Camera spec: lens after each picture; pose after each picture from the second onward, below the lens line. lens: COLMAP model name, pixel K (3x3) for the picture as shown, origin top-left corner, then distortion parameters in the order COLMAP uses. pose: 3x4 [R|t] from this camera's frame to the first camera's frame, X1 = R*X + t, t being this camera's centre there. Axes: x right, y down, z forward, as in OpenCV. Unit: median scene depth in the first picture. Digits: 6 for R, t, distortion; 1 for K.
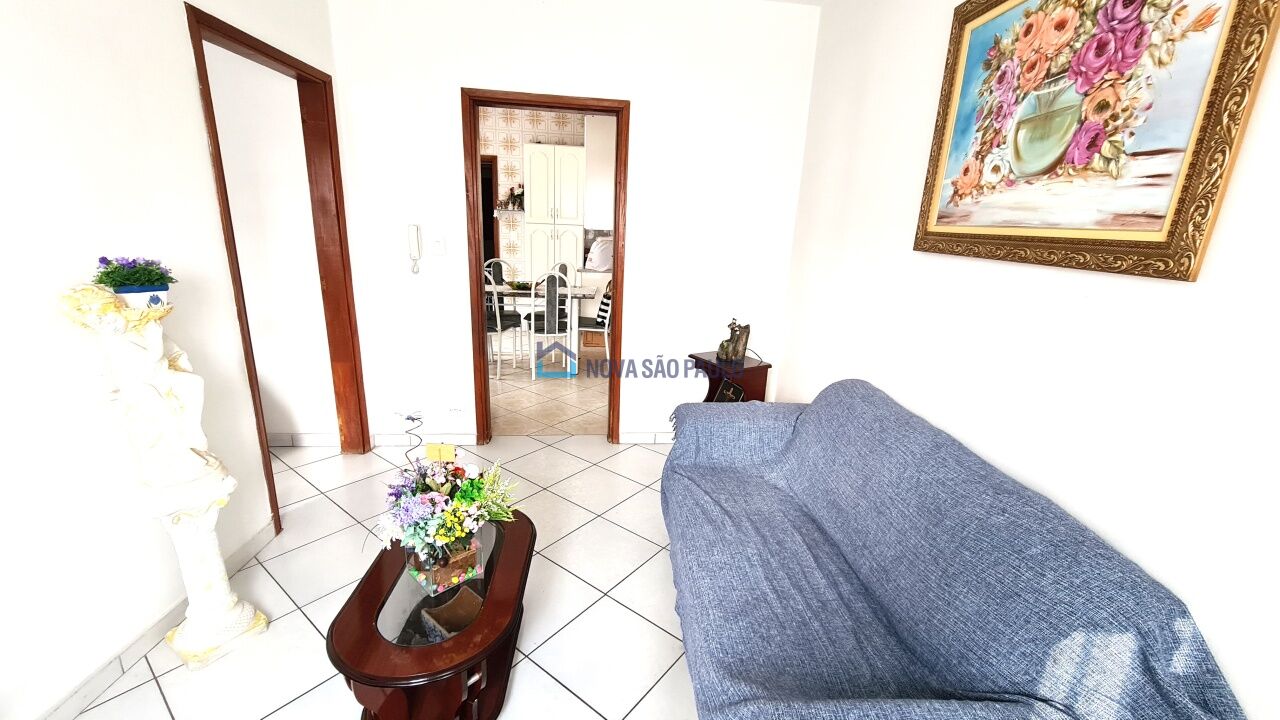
lens RADIAL K [[517.3, 0, 640.0], [0, 517.3, 360.0], [0, 0, 1]] dist [-0.000472, -0.000325]
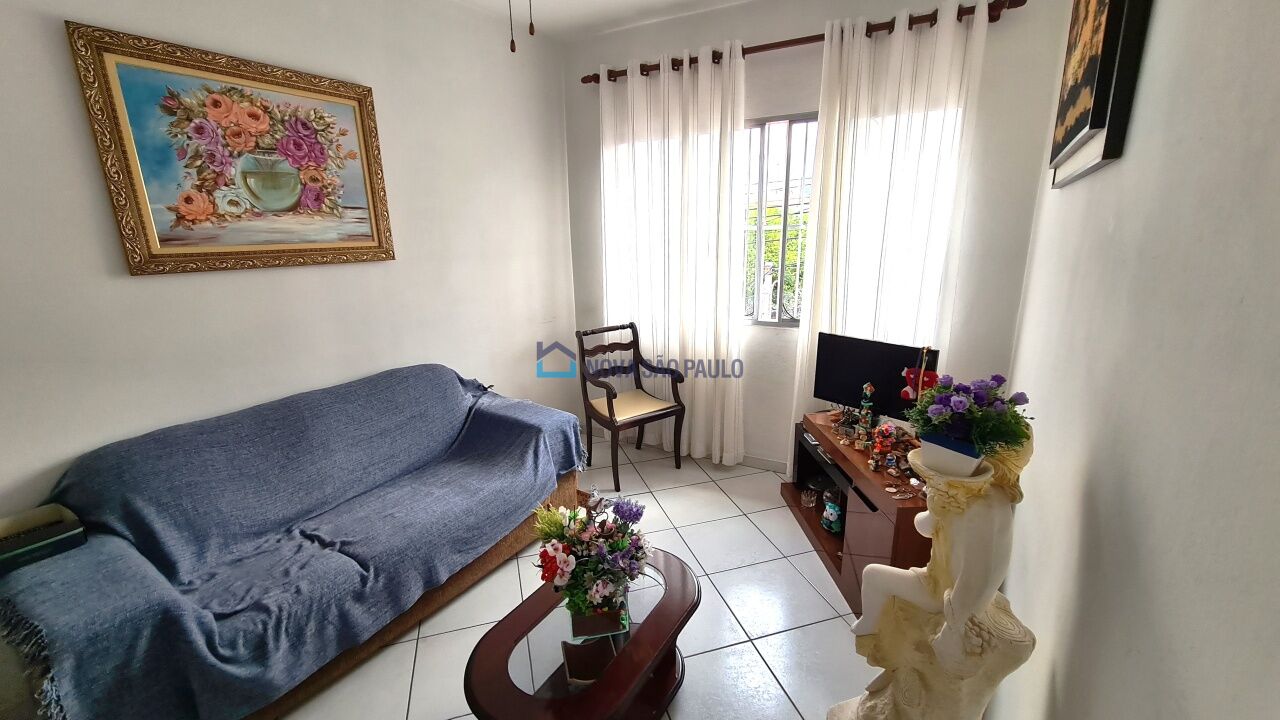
lens RADIAL K [[517.3, 0, 640.0], [0, 517.3, 360.0], [0, 0, 1]] dist [-0.000472, -0.000325]
pose [[-0.820511, -0.170984, 0.545460, -0.963029], [0.130858, 0.872694, 0.470405, -0.501951], [-0.556451, 0.457350, -0.693681, 1.516097]]
